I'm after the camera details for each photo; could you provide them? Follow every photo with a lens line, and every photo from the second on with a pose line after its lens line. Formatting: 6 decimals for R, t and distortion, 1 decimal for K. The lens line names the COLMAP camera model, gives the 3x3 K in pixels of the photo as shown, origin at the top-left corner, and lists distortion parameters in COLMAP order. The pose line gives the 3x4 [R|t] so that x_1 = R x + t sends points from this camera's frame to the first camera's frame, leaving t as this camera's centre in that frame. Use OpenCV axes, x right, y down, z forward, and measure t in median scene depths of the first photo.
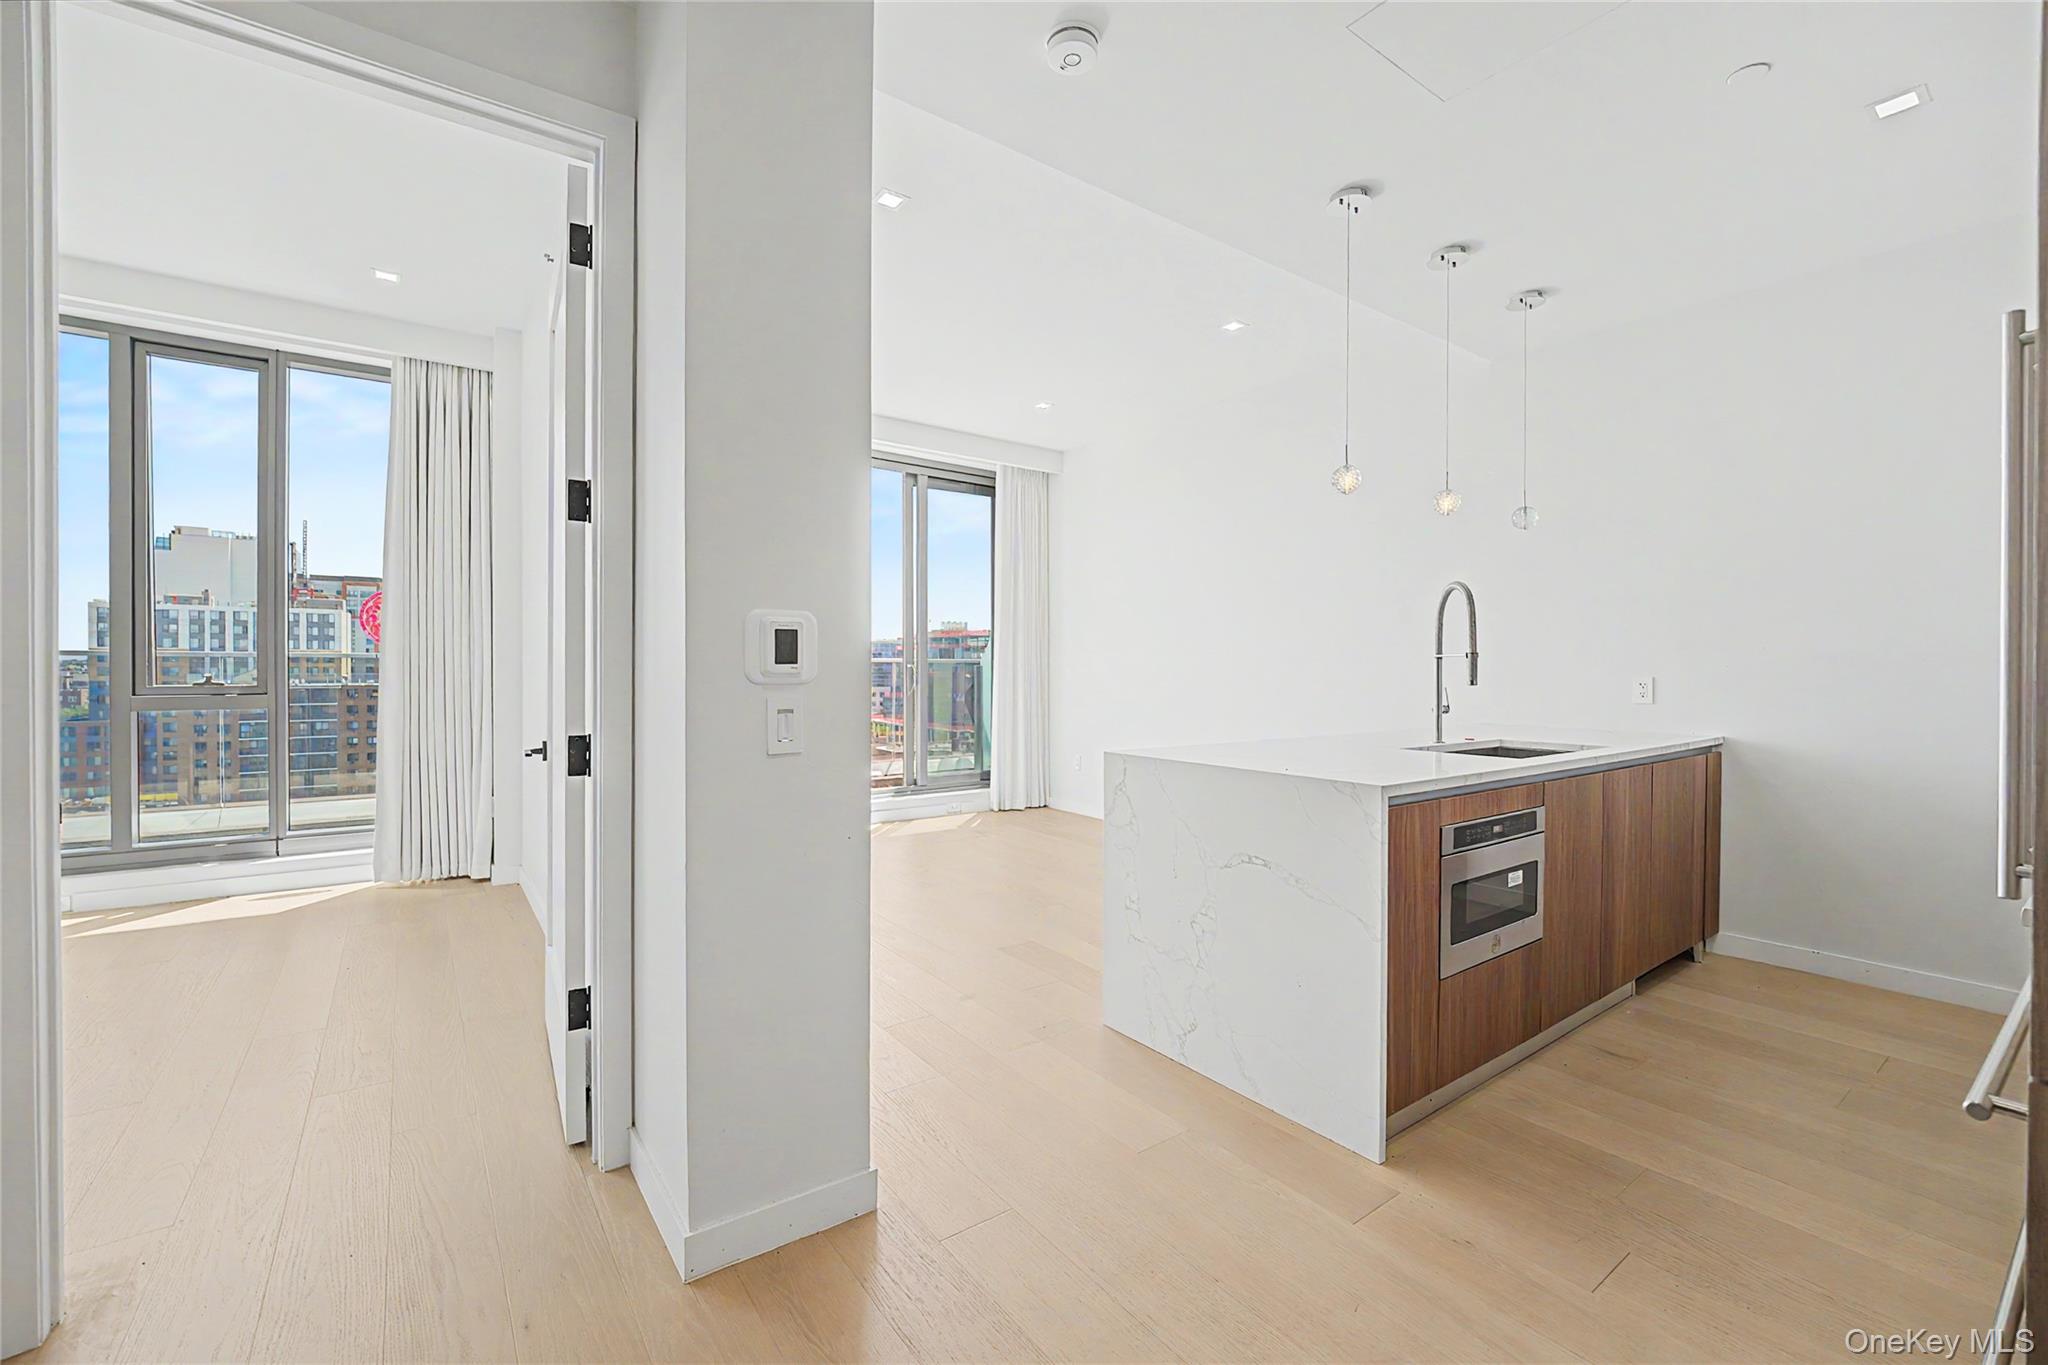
lens RADIAL K [[850.6, 0, 1011.9], [0, 850.6, 675.5], [0, 0, 1]] dist [-0.008005, -0.004107]
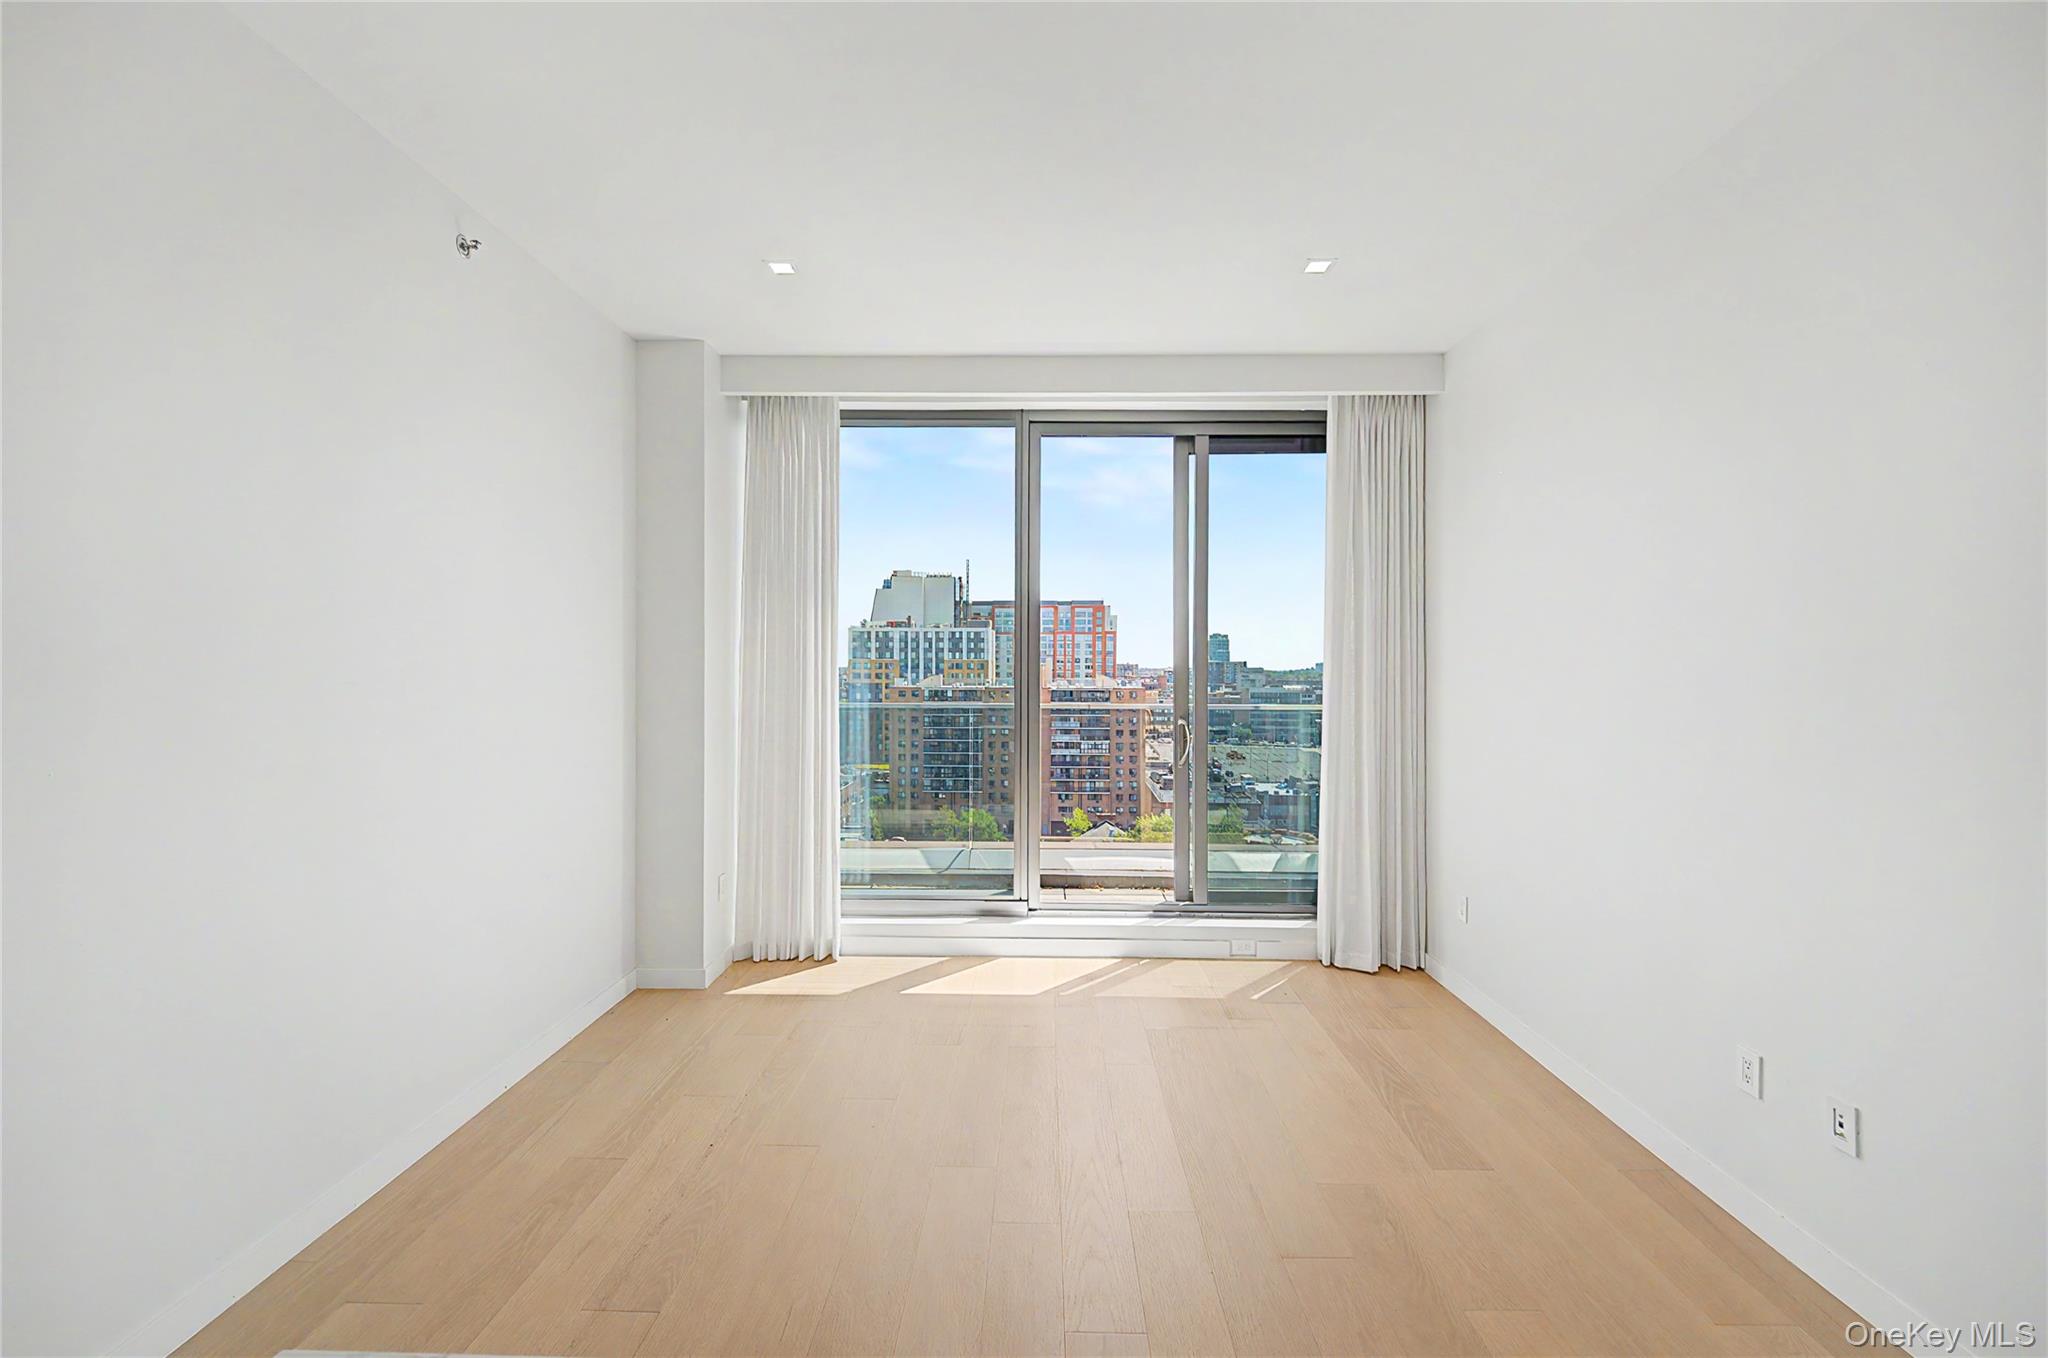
lens RADIAL K [[850.6, 0, 1022.1], [0, 850.6, 672.1], [0, 0, 1]] dist [-0.008005, -0.004107]
pose [[0.802802, -0.002938, -0.596238, 0.181906], [-0.002269, 0.999966, -0.007982, -0.046496], [0.596241, 0.007761, 0.802768, 0.395114]]
